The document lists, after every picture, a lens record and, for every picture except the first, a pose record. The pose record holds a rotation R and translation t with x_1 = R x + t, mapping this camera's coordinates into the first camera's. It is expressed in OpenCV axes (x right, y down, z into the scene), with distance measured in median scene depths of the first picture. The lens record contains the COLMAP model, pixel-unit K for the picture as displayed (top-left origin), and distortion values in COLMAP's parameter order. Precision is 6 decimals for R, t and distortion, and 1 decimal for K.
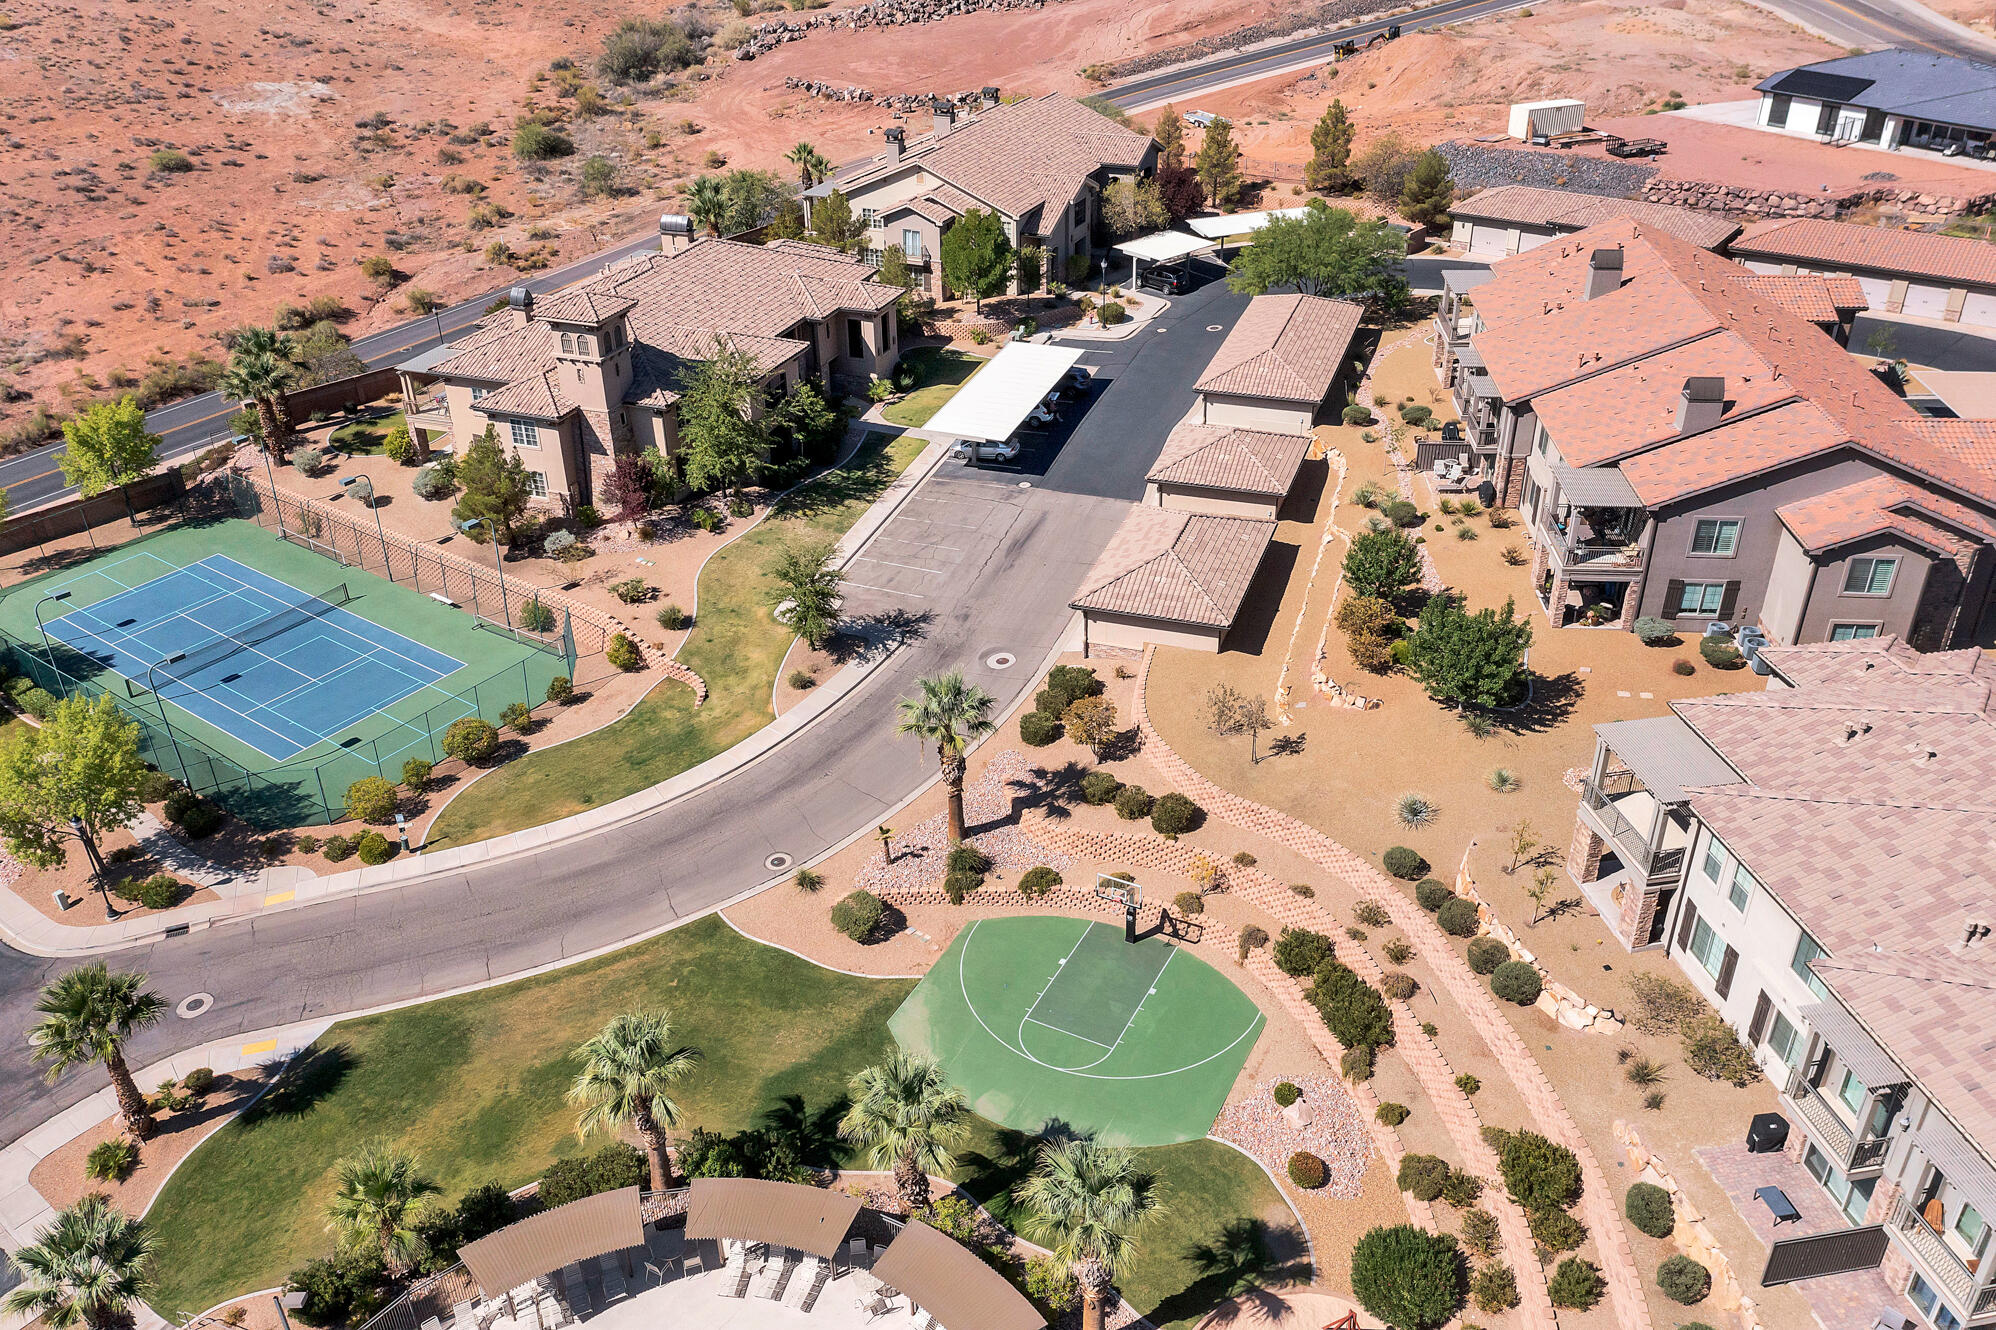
lens RADIAL K [[1598.5, 0, 993.3], [0, 1598.5, 671.0], [0, 0, 1]] dist [-0.002327, 0.001979]
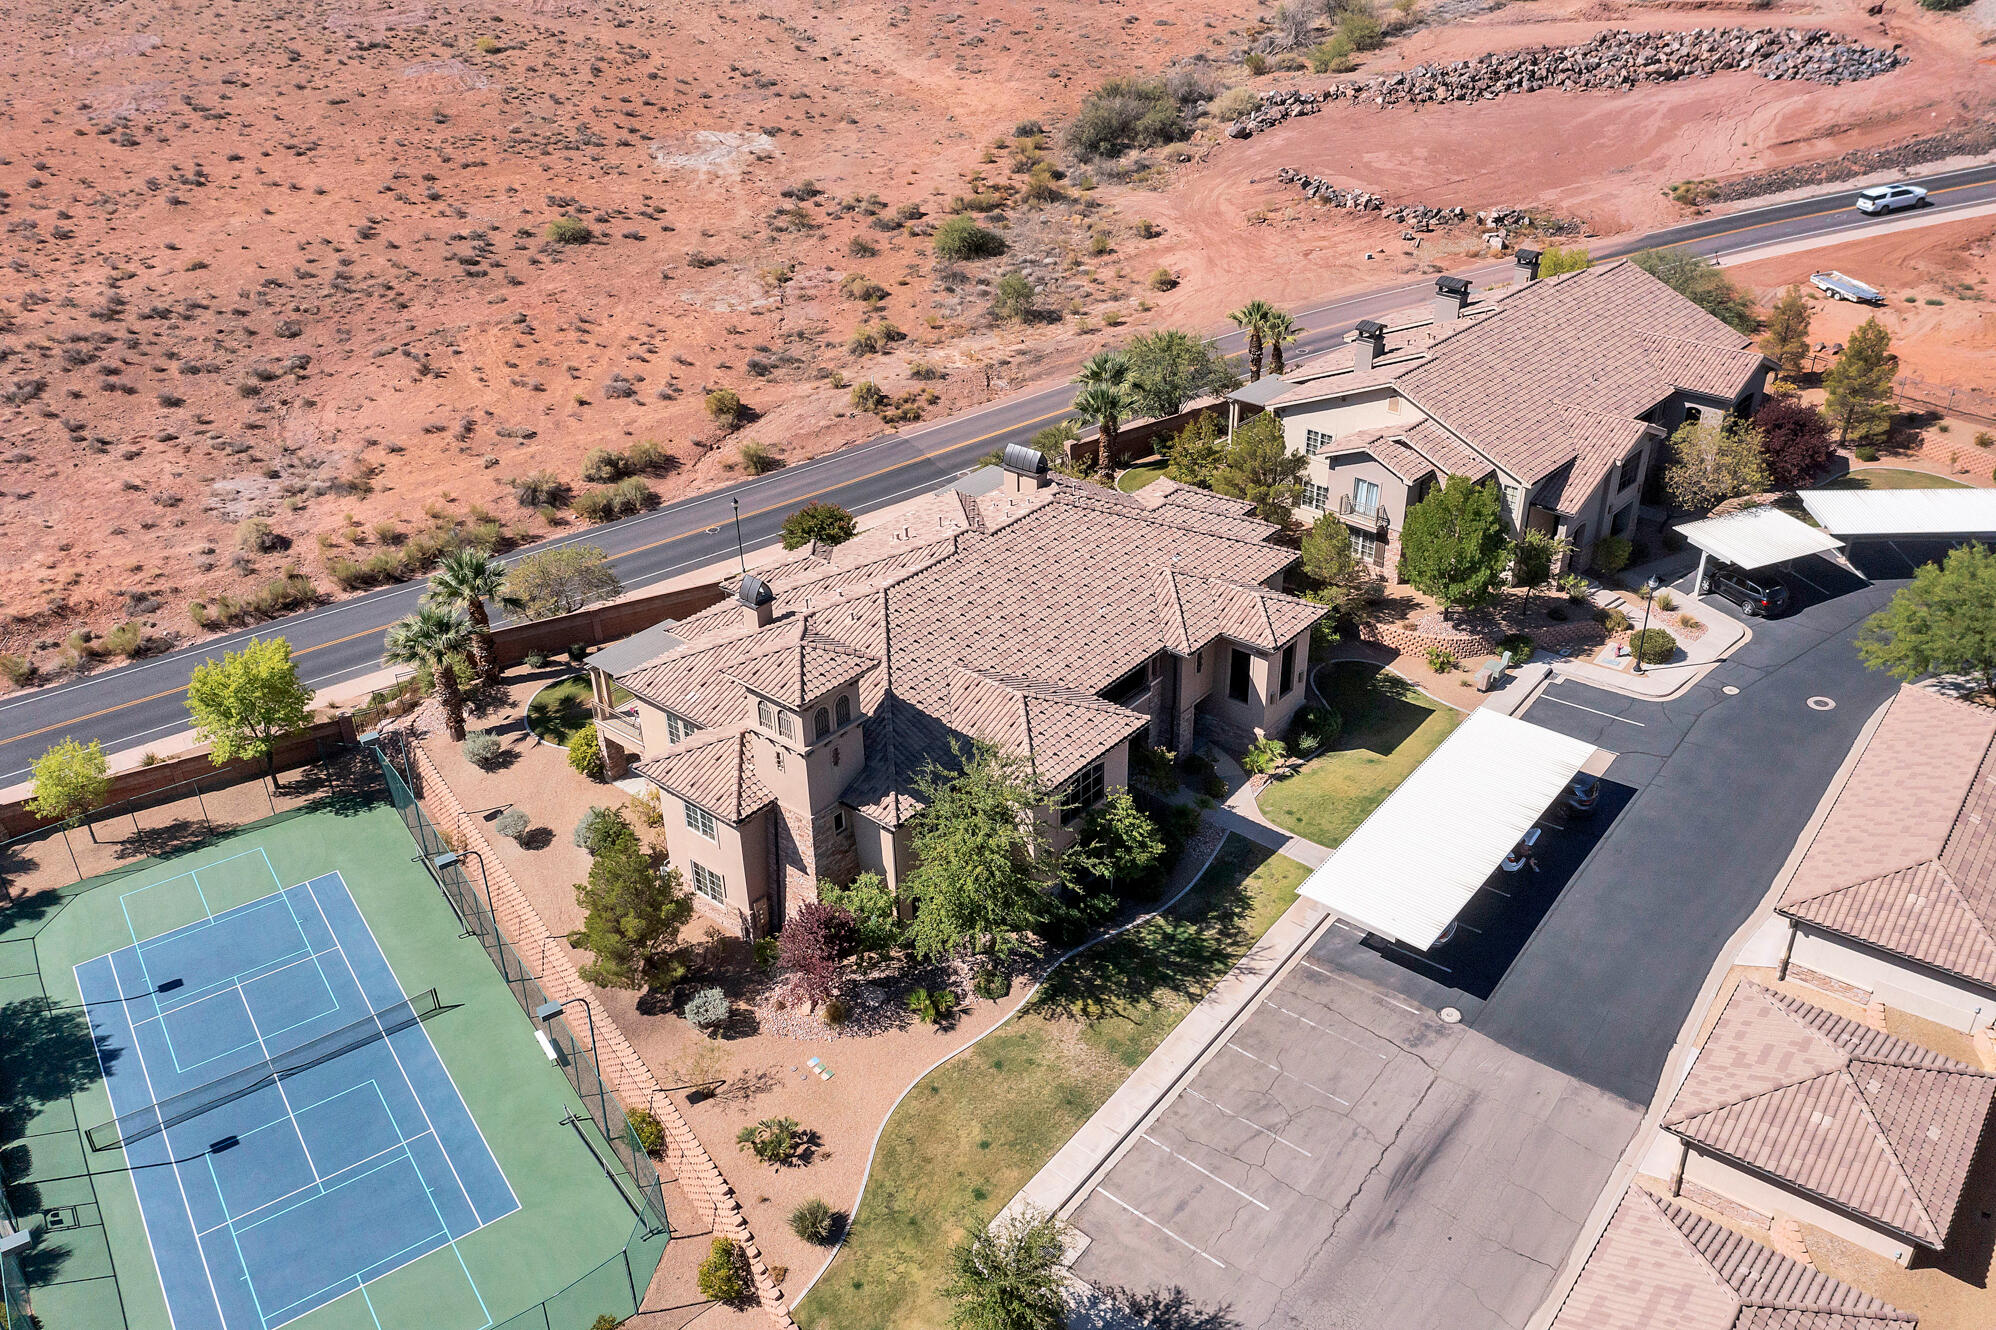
lens RADIAL K [[1606.7, 0, 981.5], [0, 1606.7, 660.8], [0, 0, 1]] dist [-0.004461, 0.015943]
pose [[0.943725, 0.159066, -0.289966, 0.005478], [-0.159177, 0.986974, 0.023362, -0.187462], [0.289905, 0.024109, 0.956752, 0.283314]]
